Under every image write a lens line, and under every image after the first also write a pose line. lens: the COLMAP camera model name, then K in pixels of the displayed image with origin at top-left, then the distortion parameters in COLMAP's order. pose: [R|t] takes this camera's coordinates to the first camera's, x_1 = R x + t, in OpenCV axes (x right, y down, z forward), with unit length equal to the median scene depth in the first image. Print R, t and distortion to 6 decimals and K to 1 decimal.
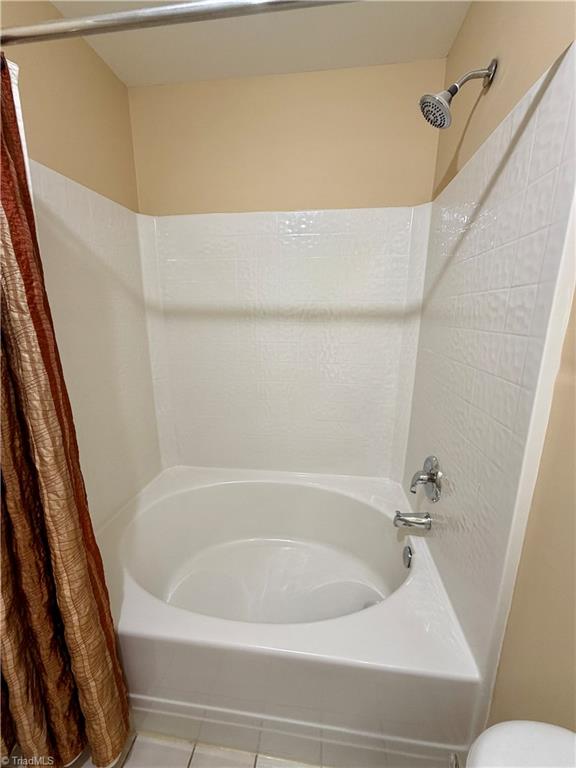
lens RADIAL K [[306.6, 0, 291.9], [0, 306.6, 381.0], [0, 0, 1]] dist [-0.000496, 0.001167]
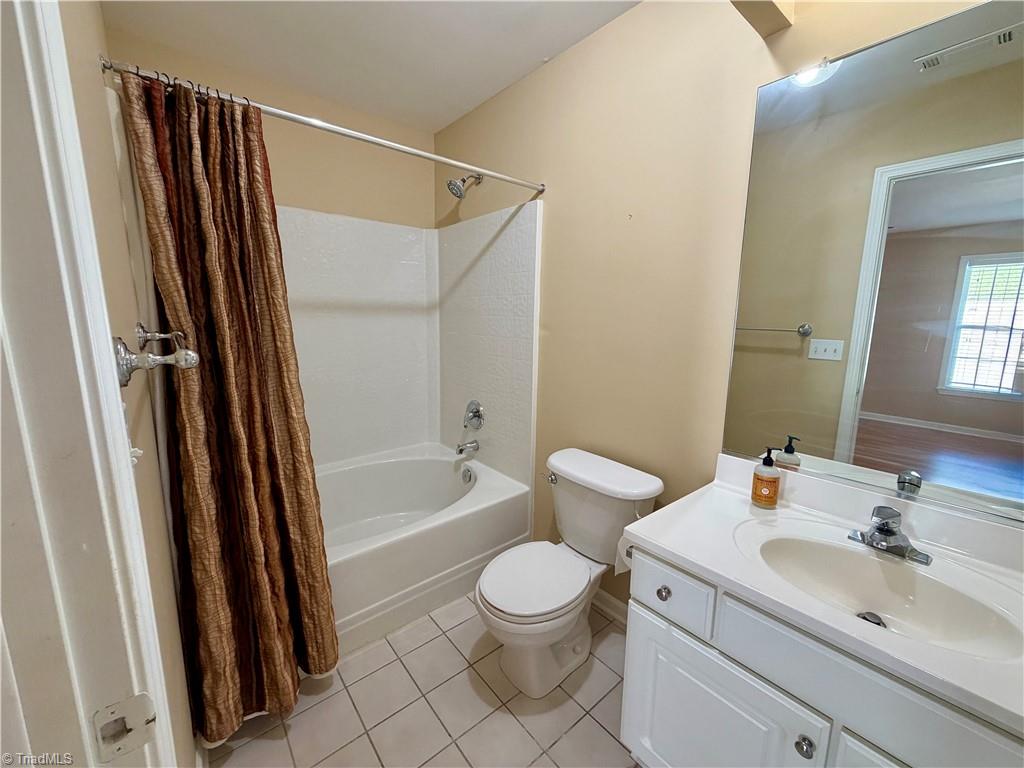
lens RADIAL K [[408.7, 0, 510.0], [0, 408.7, 381.8], [0, 0, 1]] dist [-0.000496, 0.001167]
pose [[0.679474, -0.120048, 0.723812, -0.837938], [0.151444, 0.988227, 0.021736, 0.131248], [-0.717900, 0.094848, 0.689655, -0.516581]]
